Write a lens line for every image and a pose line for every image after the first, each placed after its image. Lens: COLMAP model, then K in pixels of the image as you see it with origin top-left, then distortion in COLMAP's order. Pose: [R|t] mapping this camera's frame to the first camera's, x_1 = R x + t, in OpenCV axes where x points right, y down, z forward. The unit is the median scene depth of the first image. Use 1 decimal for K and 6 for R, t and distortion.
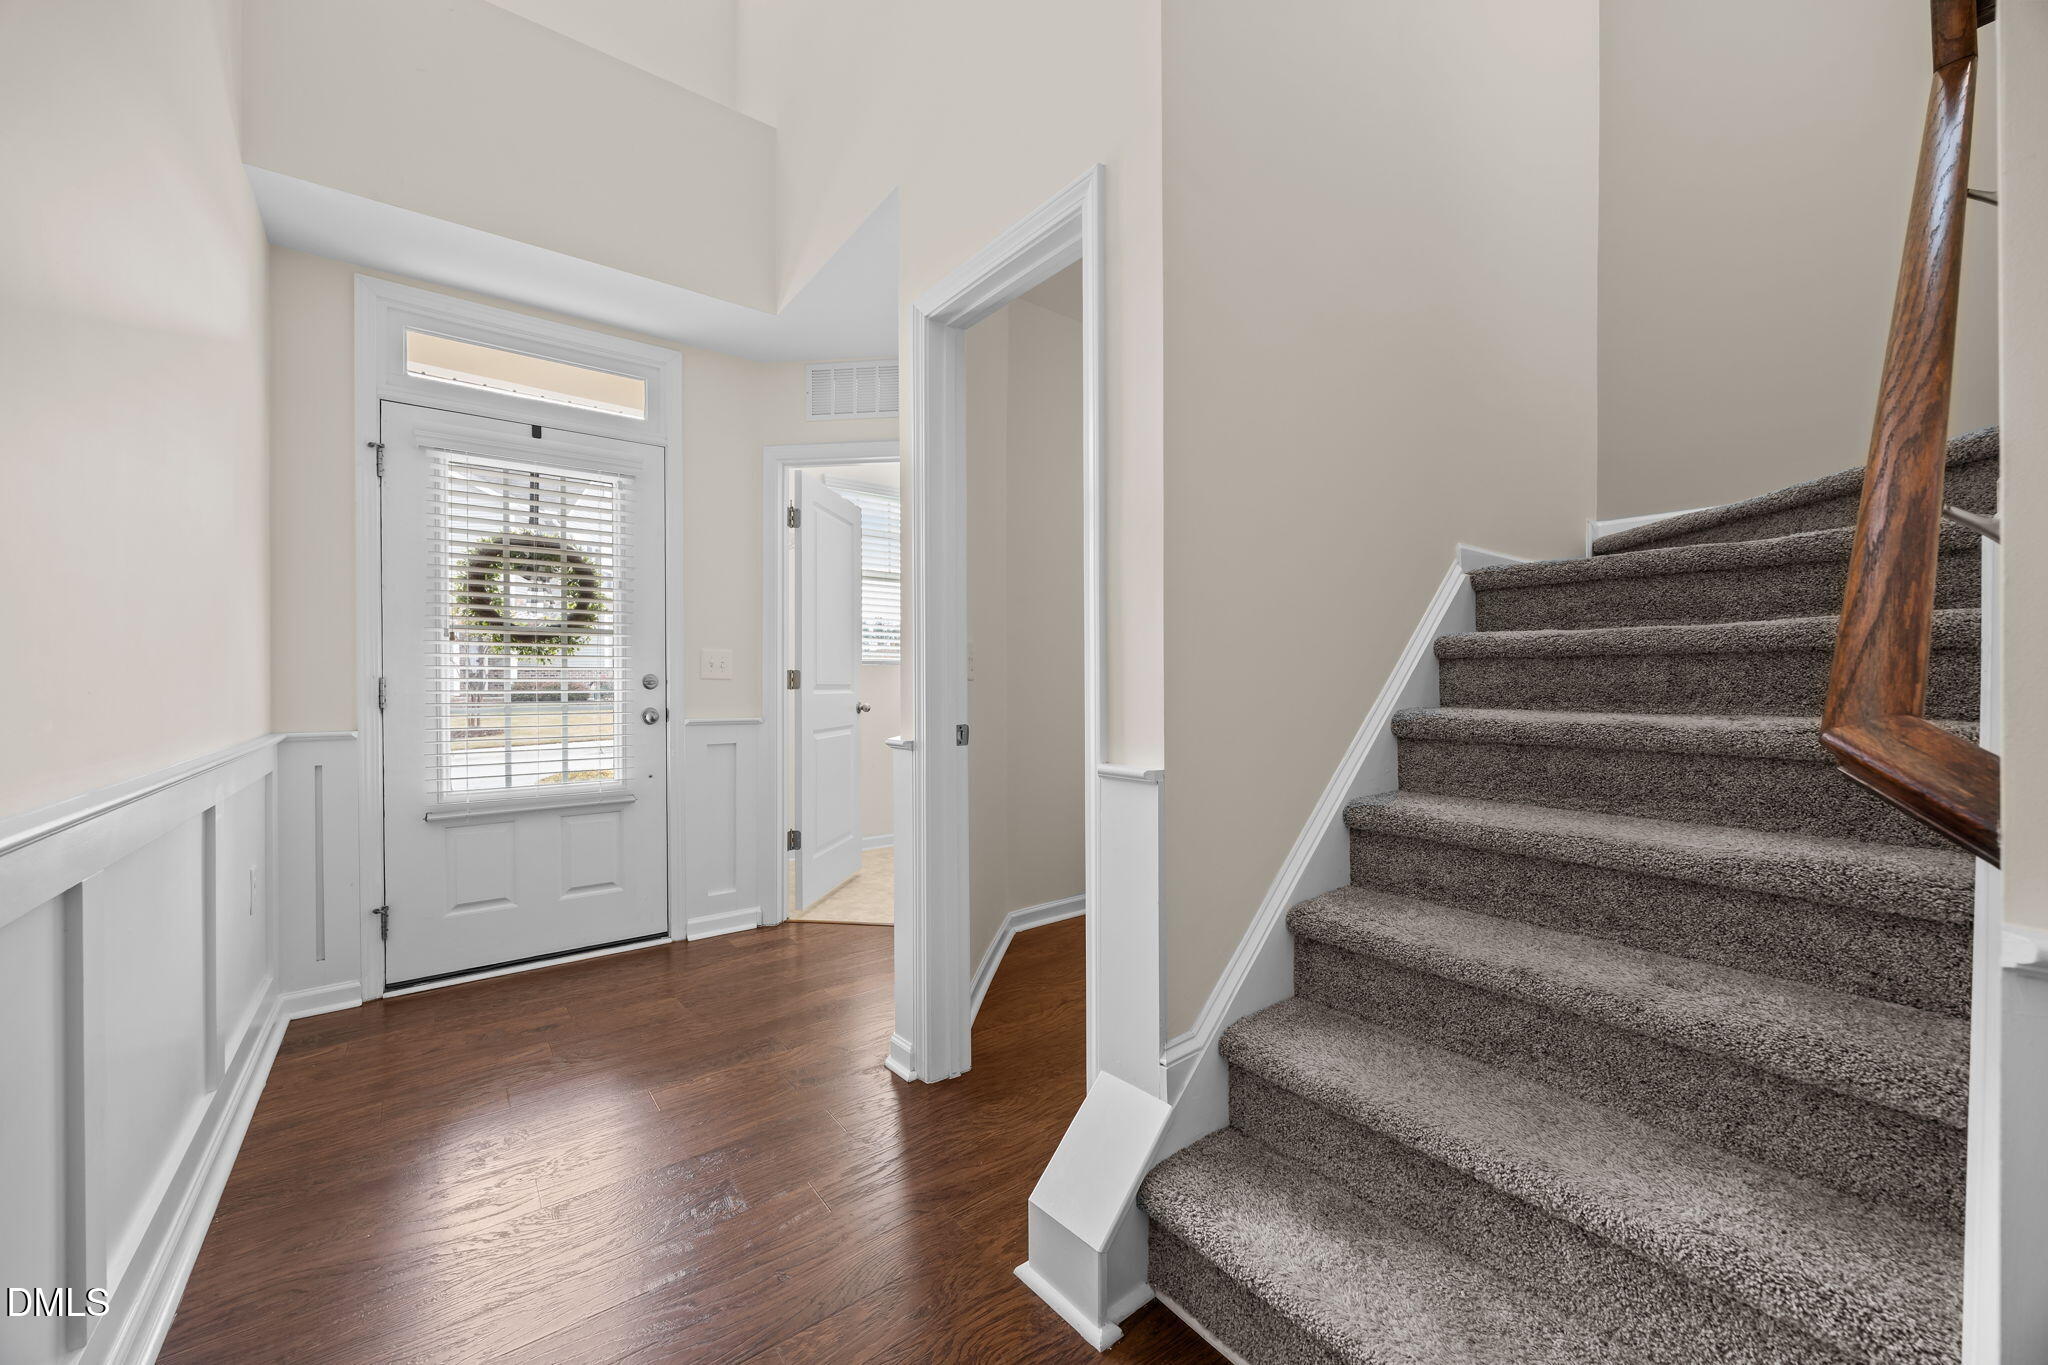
lens RADIAL K [[781.0, 0, 1027.3], [0, 781.0, 690.5], [0, 0, 1]] dist [-0.012082, -0.000183]
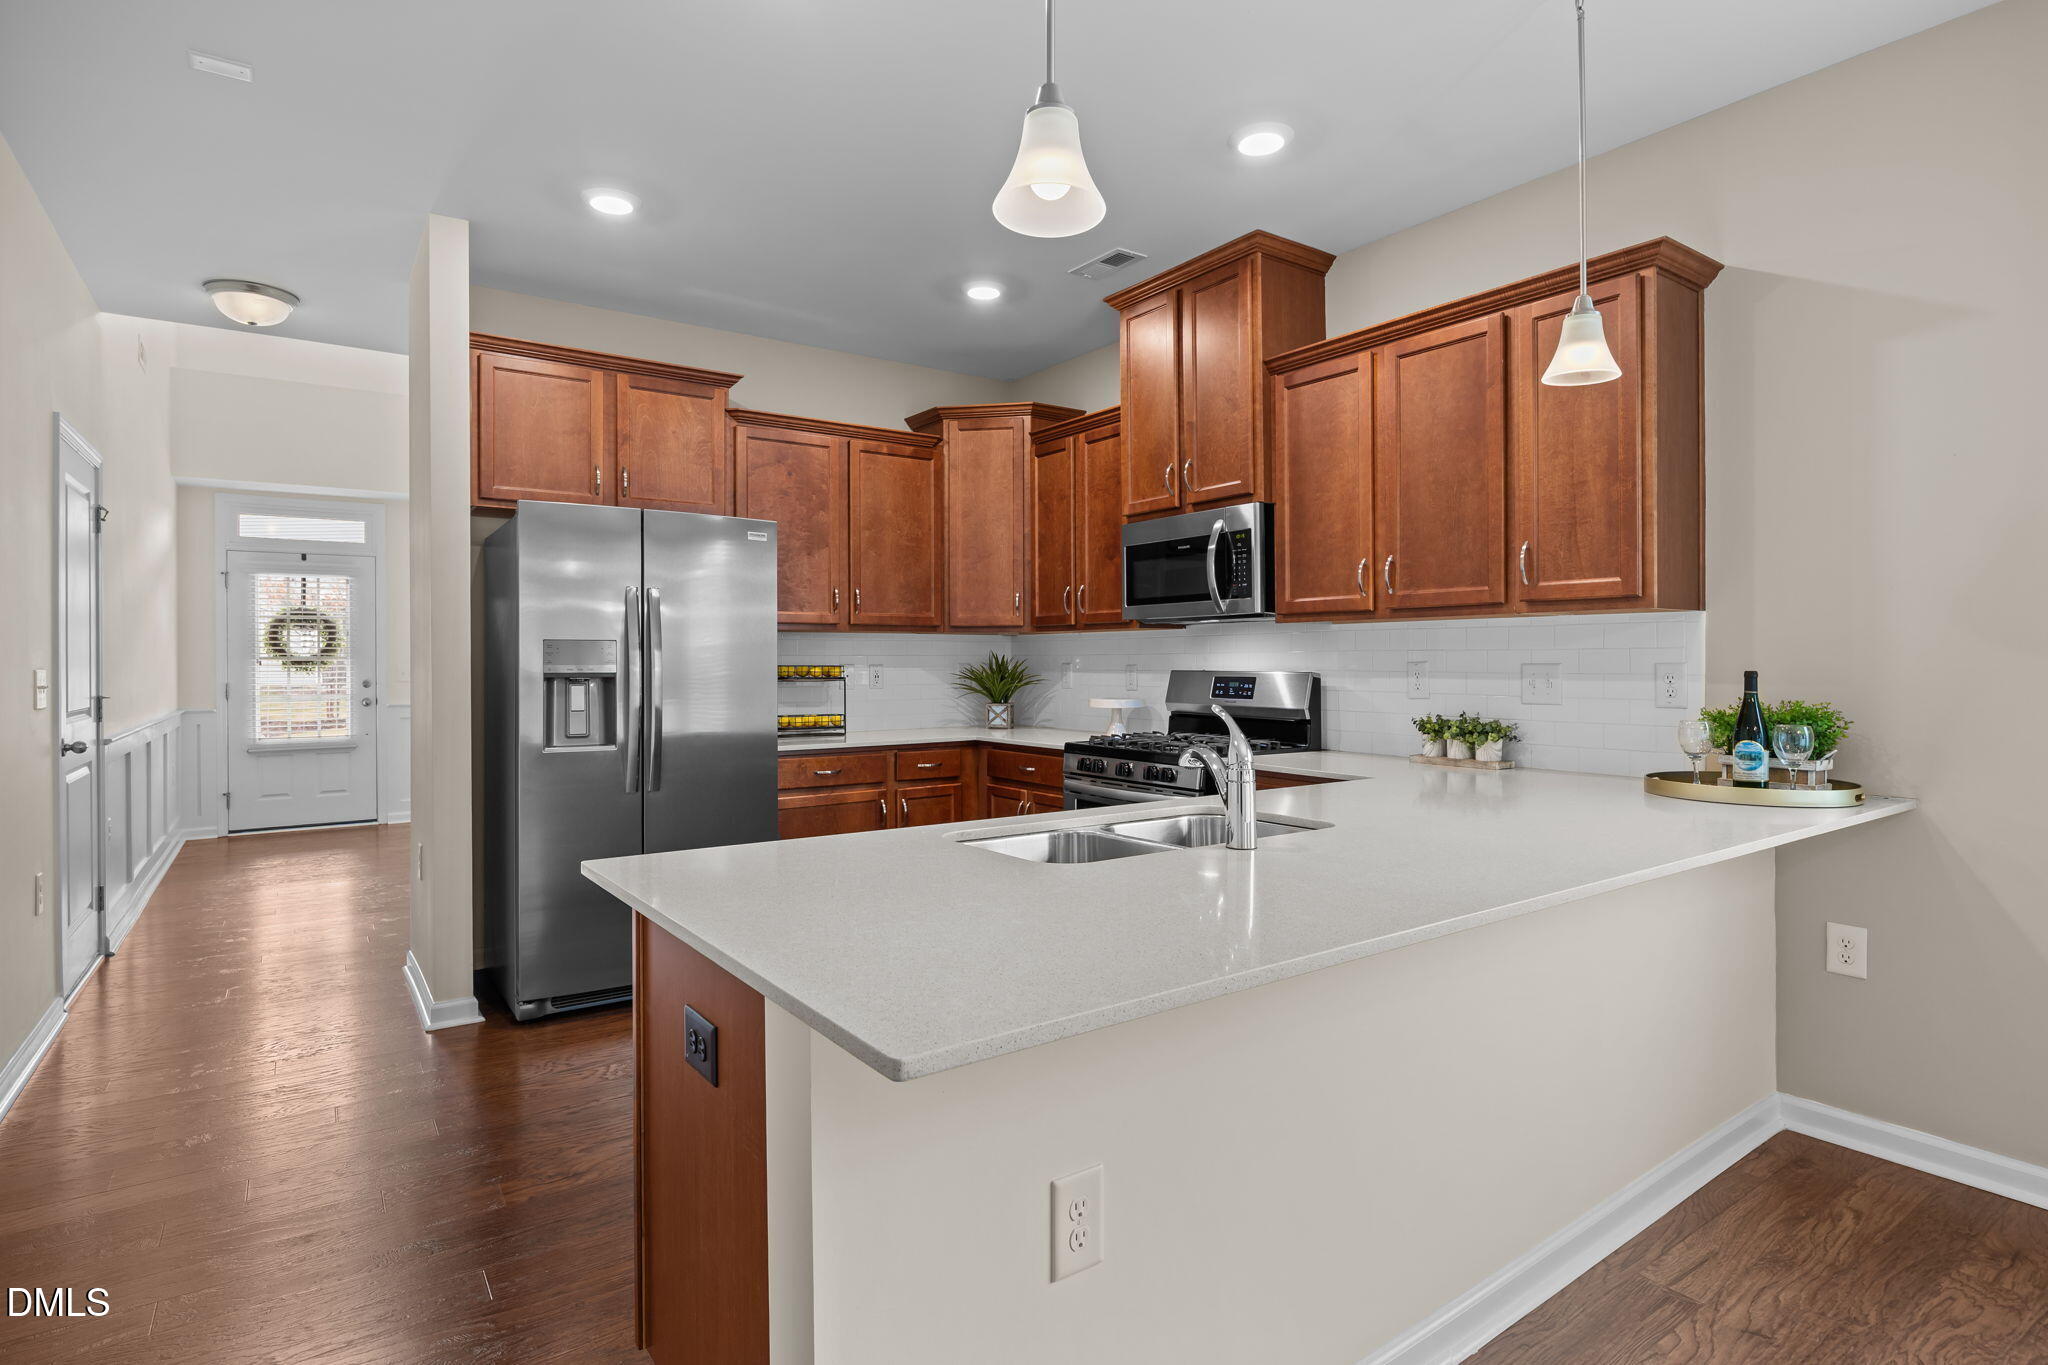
lens RADIAL K [[1039.3, 0, 1024.8], [0, 1039.3, 663.6], [0, 0, 1]] dist [-0.014159, 0.003838]
pose [[0.999920, -0.004518, -0.011827, 1.206852], [0.004402, 0.999942, -0.009865, -0.030041], [0.011871, 0.009812, 0.999881, -1.570949]]
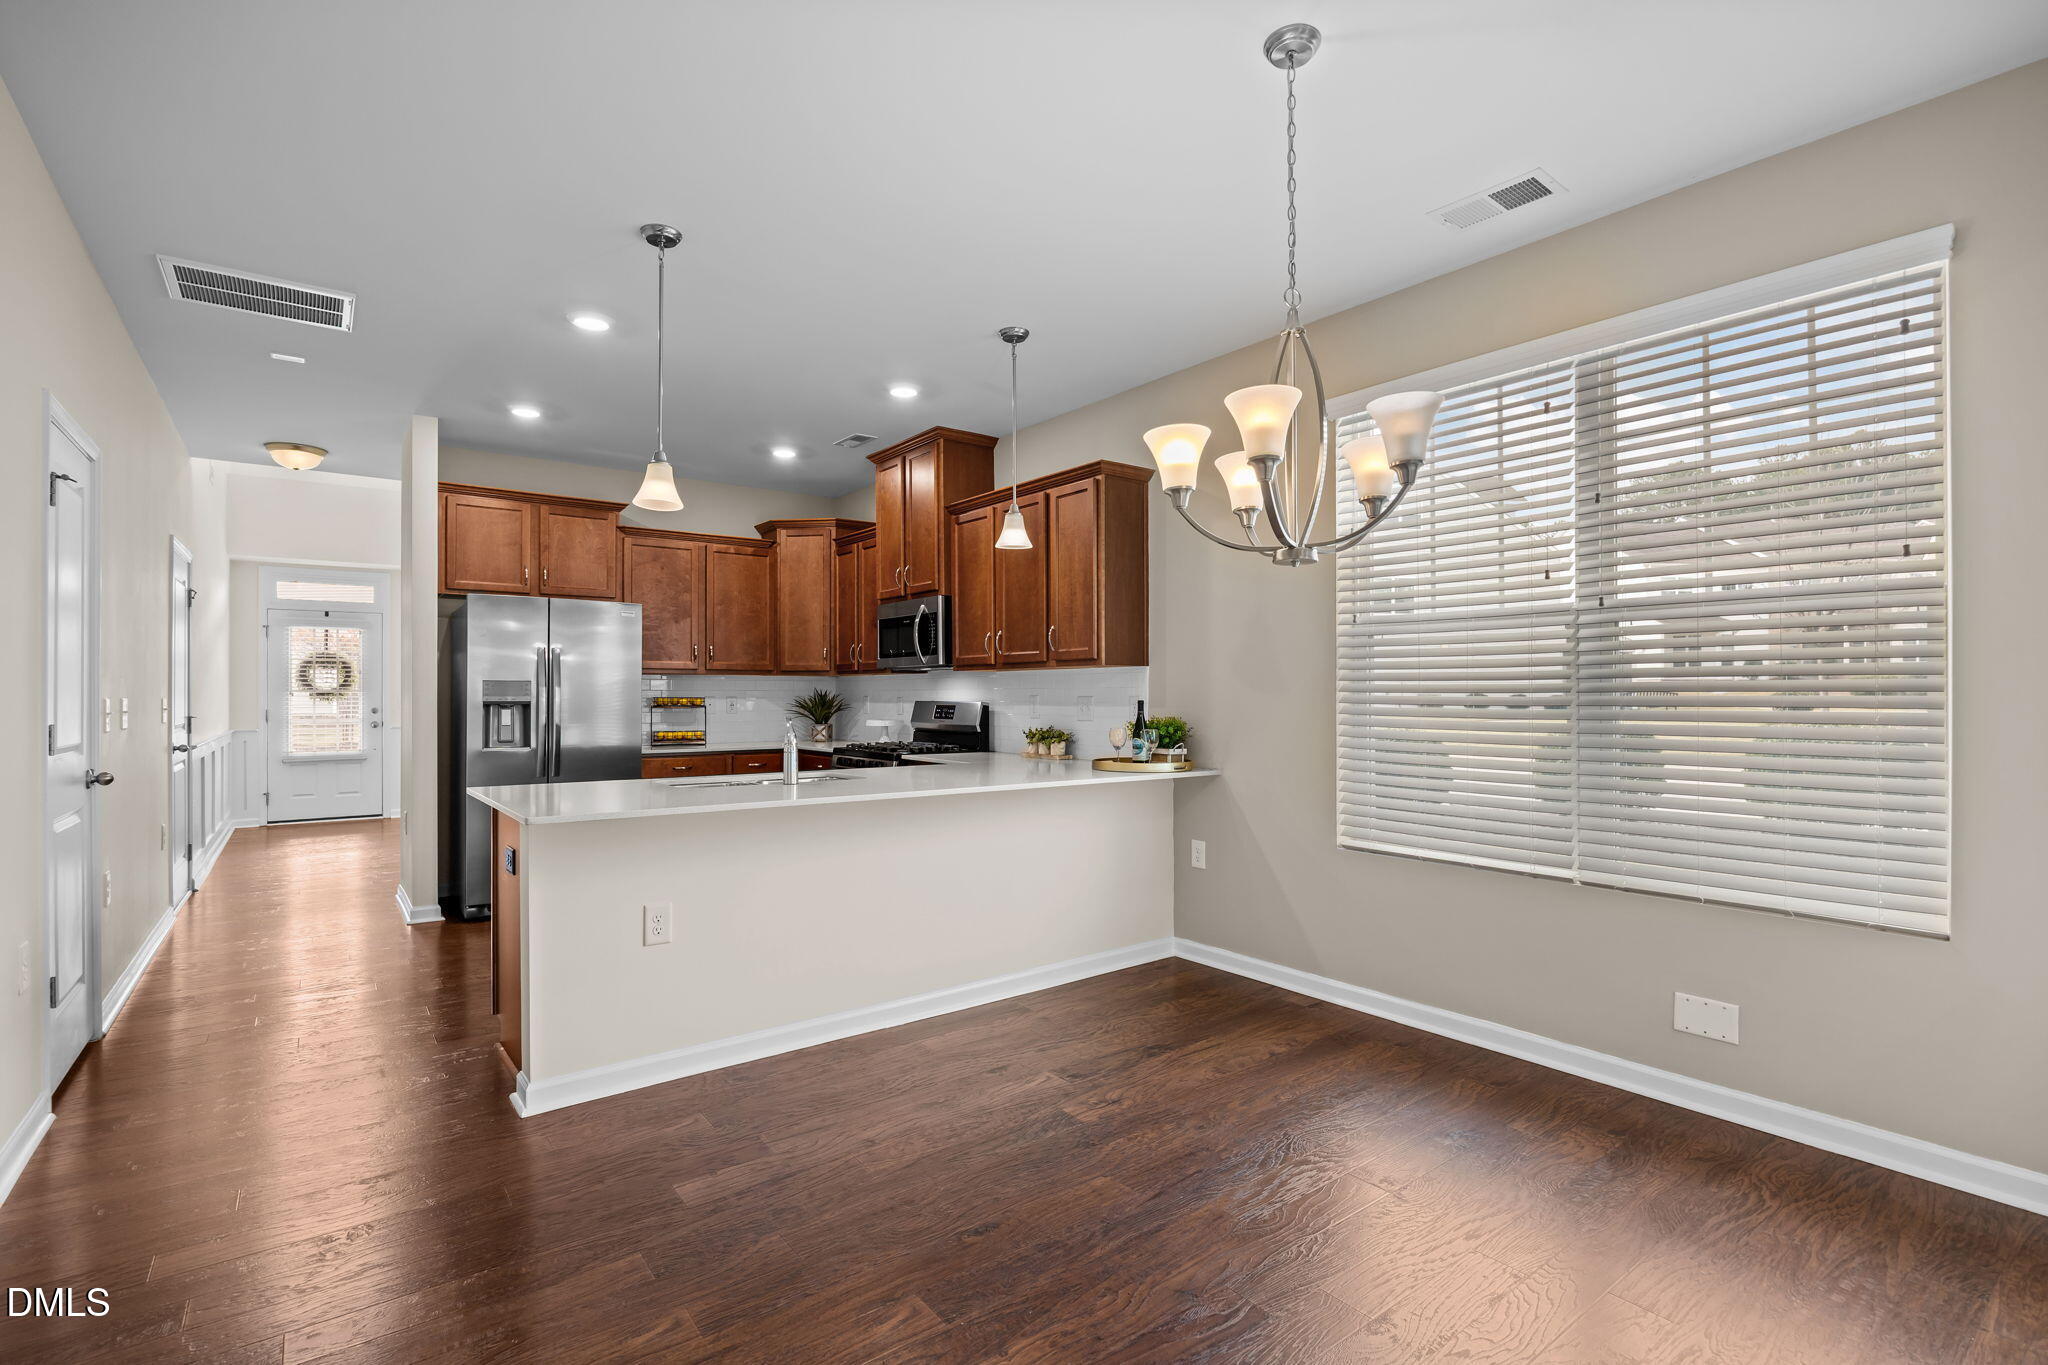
lens RADIAL K [[943.1, 0, 1030.7], [0, 943.1, 690.9], [0, 0, 1]] dist [-0.022578, 0.001577]
pose [[0.999540, -0.002279, 0.030254, 1.593556], [0.002782, 0.999858, -0.016603, -0.020715], [-0.030212, 0.016679, 0.999404, -2.135501]]
